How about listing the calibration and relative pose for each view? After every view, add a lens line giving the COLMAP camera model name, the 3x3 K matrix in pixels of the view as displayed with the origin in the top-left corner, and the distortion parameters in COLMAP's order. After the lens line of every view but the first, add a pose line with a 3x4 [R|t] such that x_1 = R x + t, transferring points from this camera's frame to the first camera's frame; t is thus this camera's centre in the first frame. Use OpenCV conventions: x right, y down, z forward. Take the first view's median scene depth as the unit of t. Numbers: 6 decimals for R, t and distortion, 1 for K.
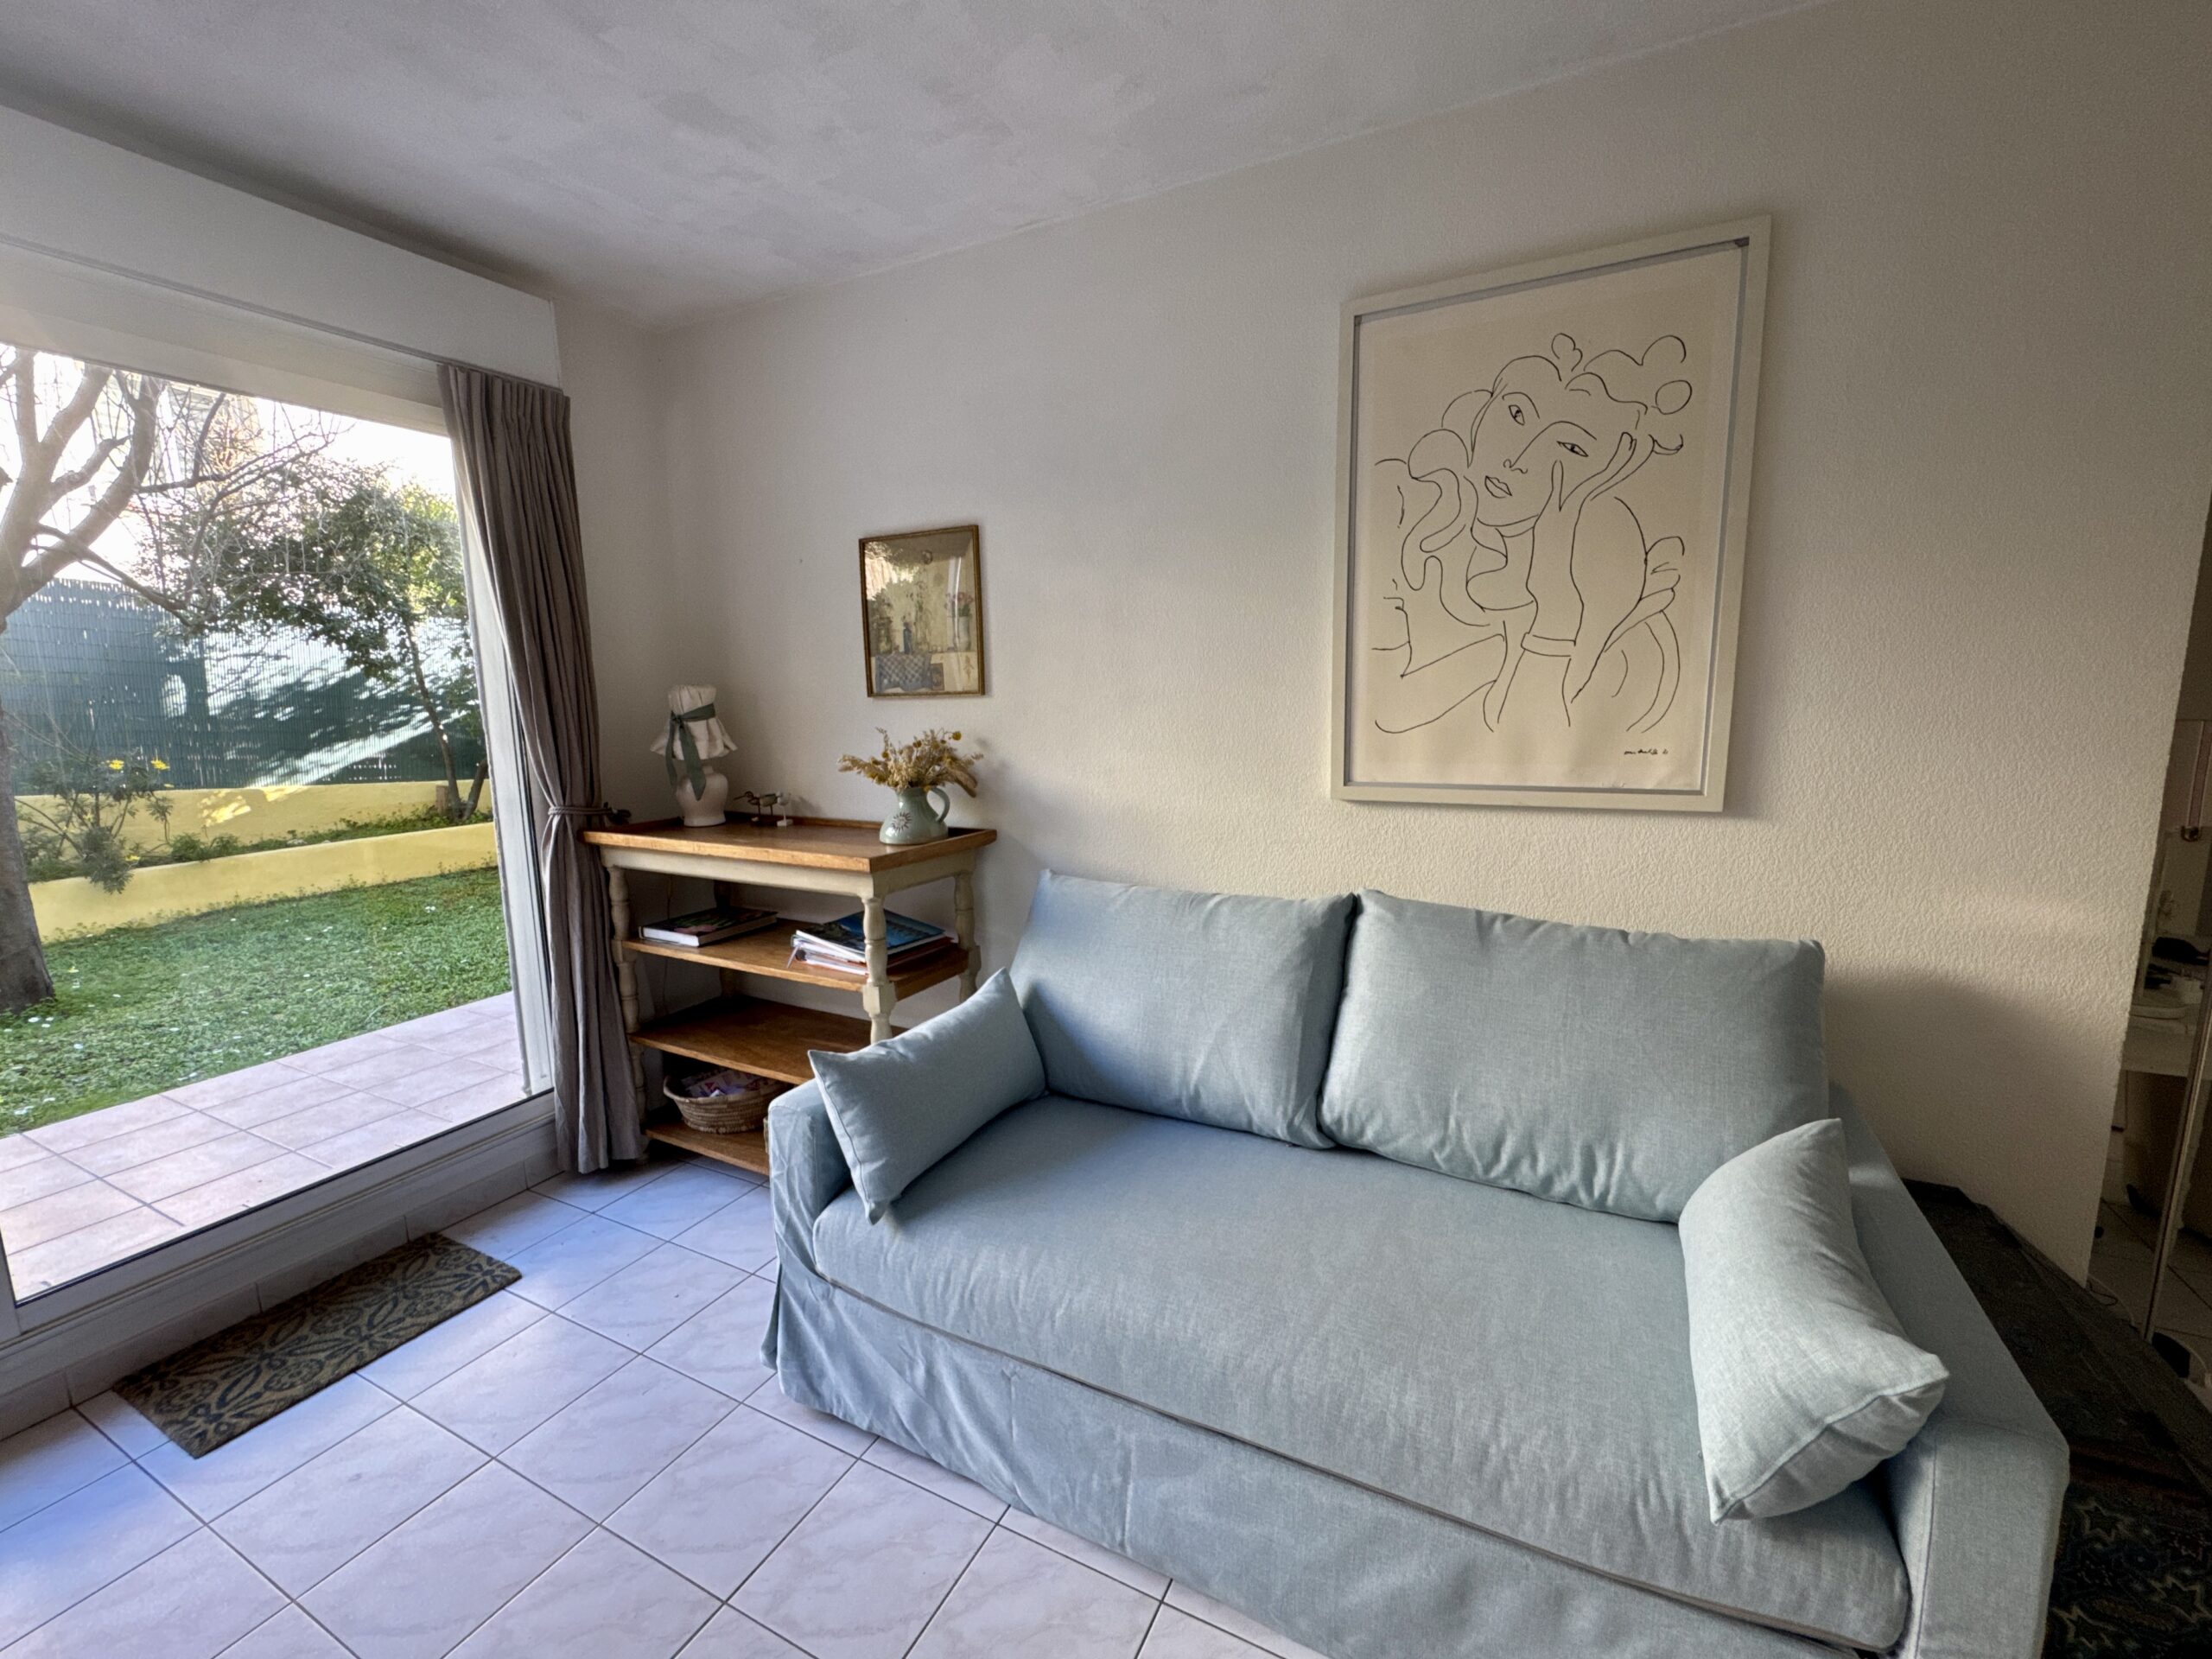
lens RADIAL K [[881.3, 0, 1106.0], [0, 881.3, 829.5], [0, 0, 1]] dist [-0.002120, -0.000268]
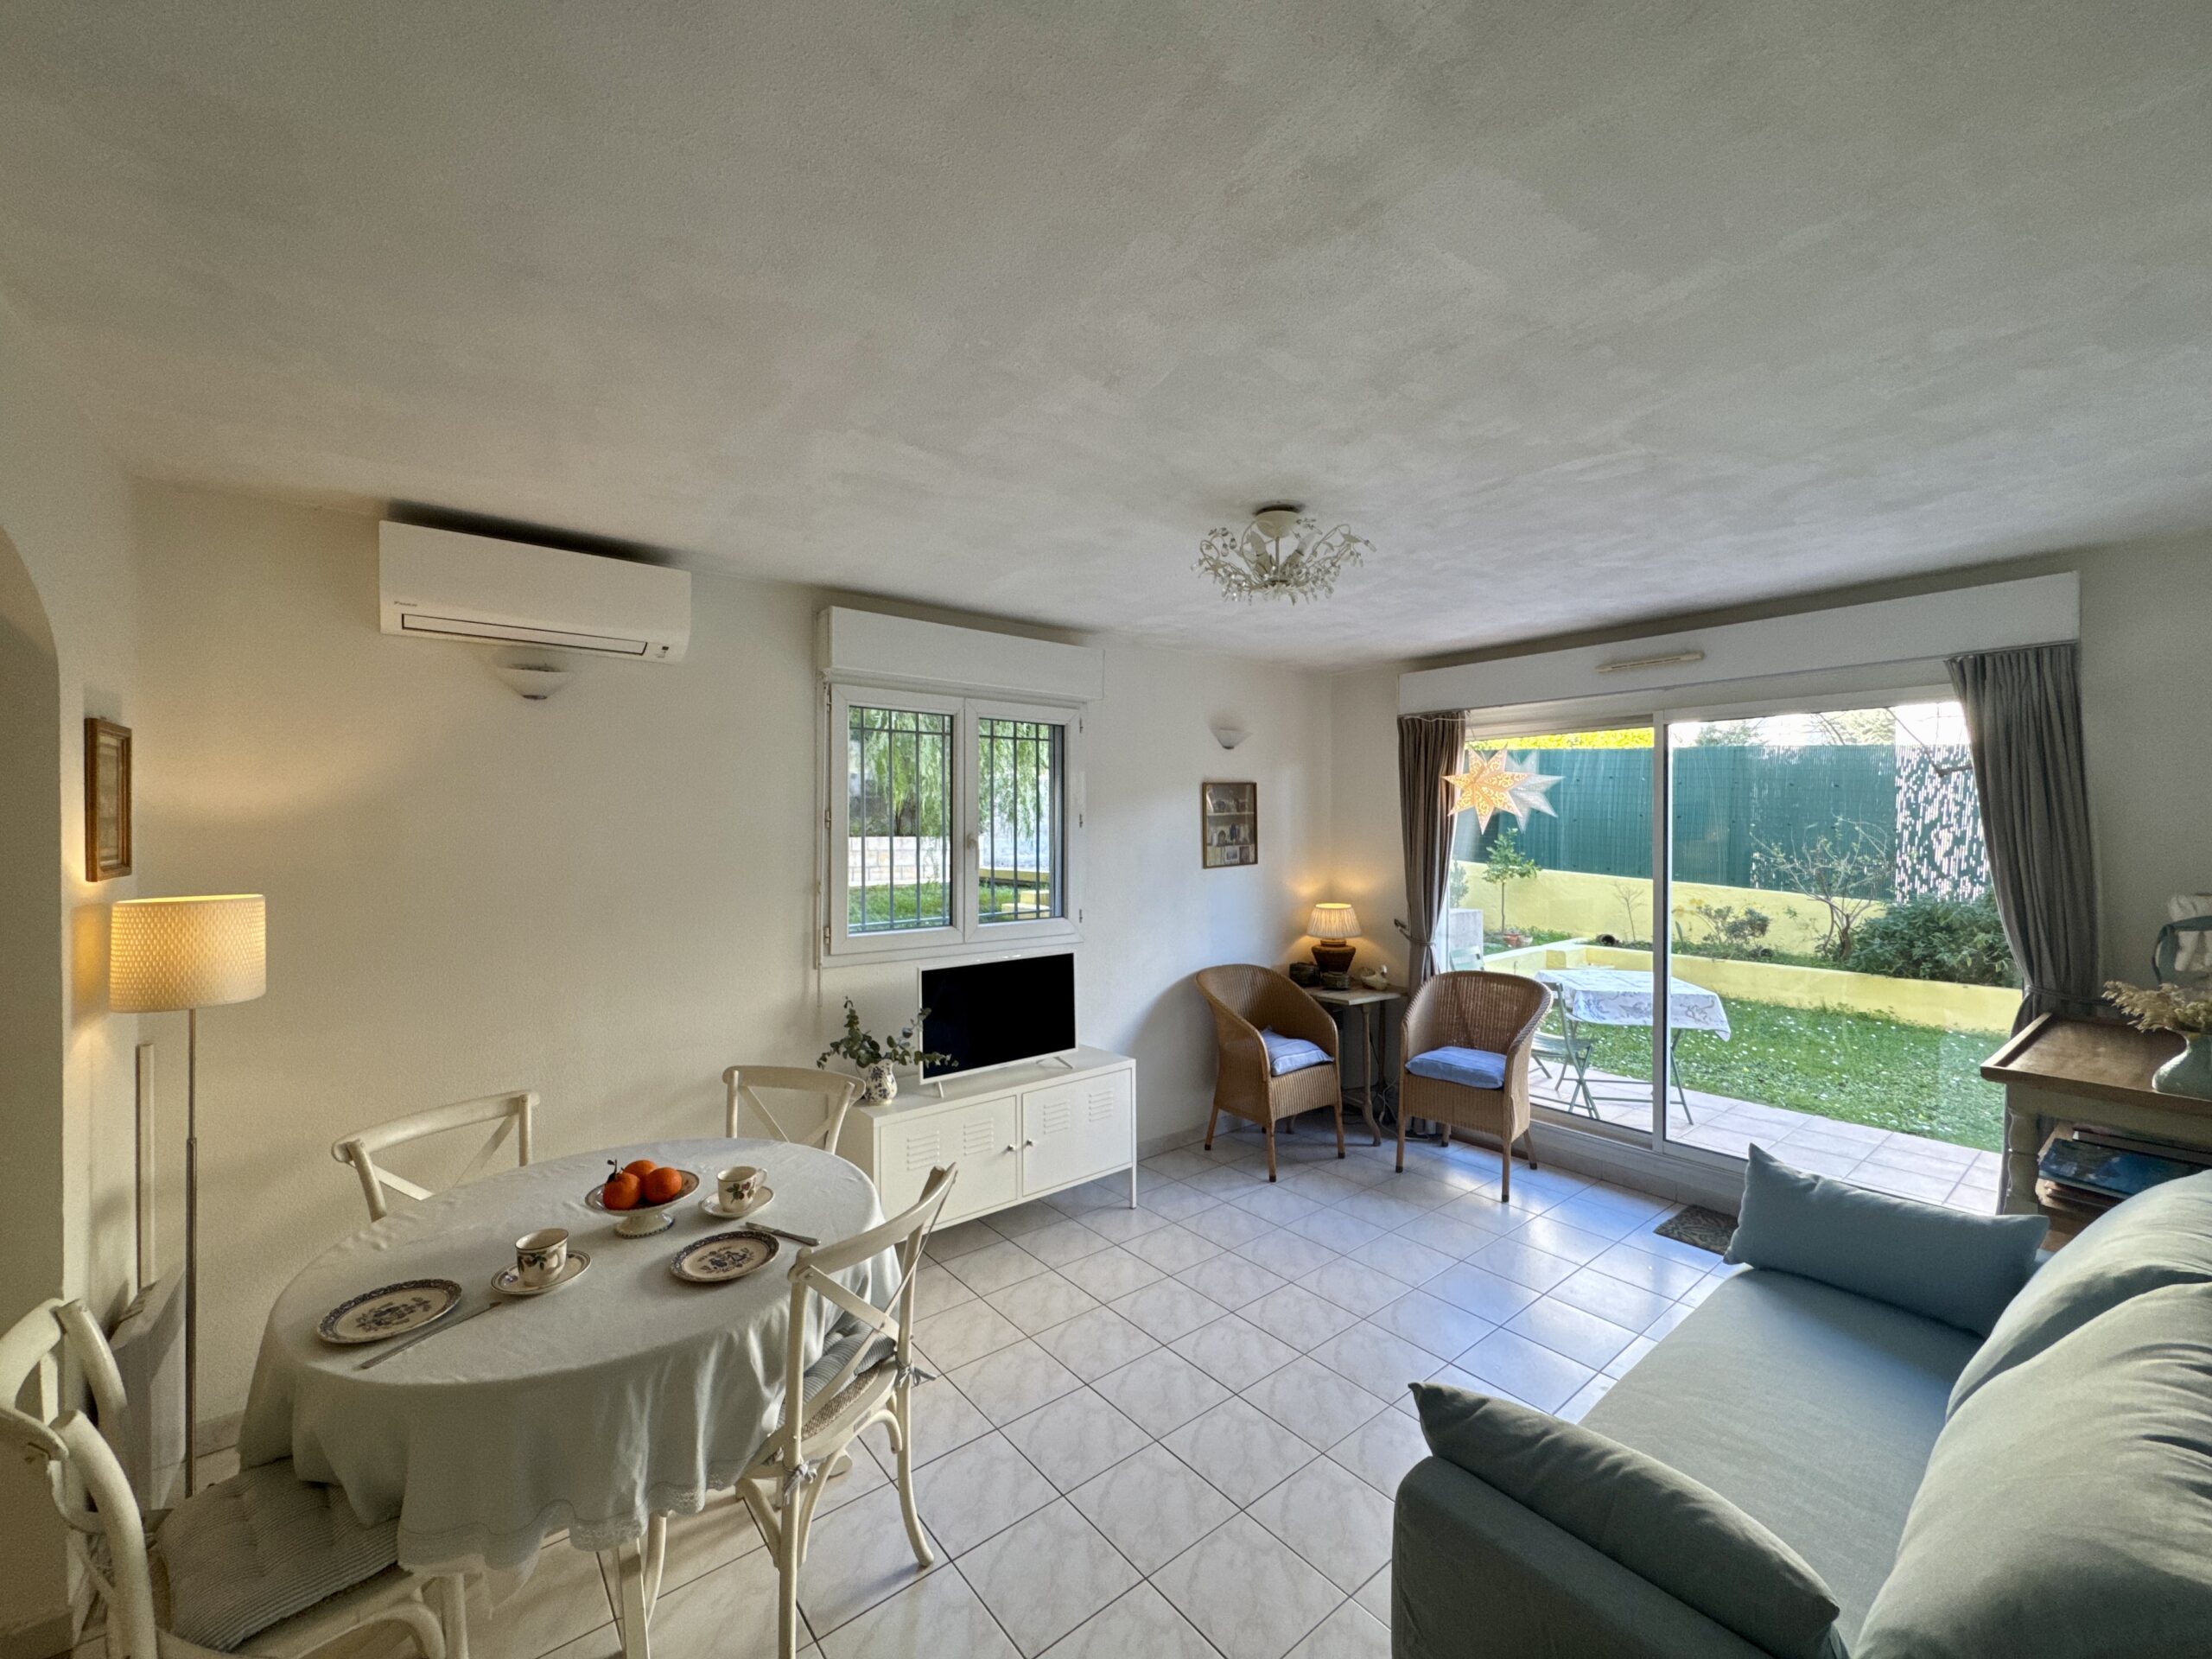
lens RADIAL K [[881.3, 0, 1106.0], [0, 881.3, 829.5], [0, 0, 1]] dist [-0.002120, -0.000268]
pose [[-0.420017, 0.024716, -0.907180, 1.028825], [-0.129691, 0.987734, 0.086957, -0.189545], [0.898202, 0.154177, -0.411659, 0.380721]]
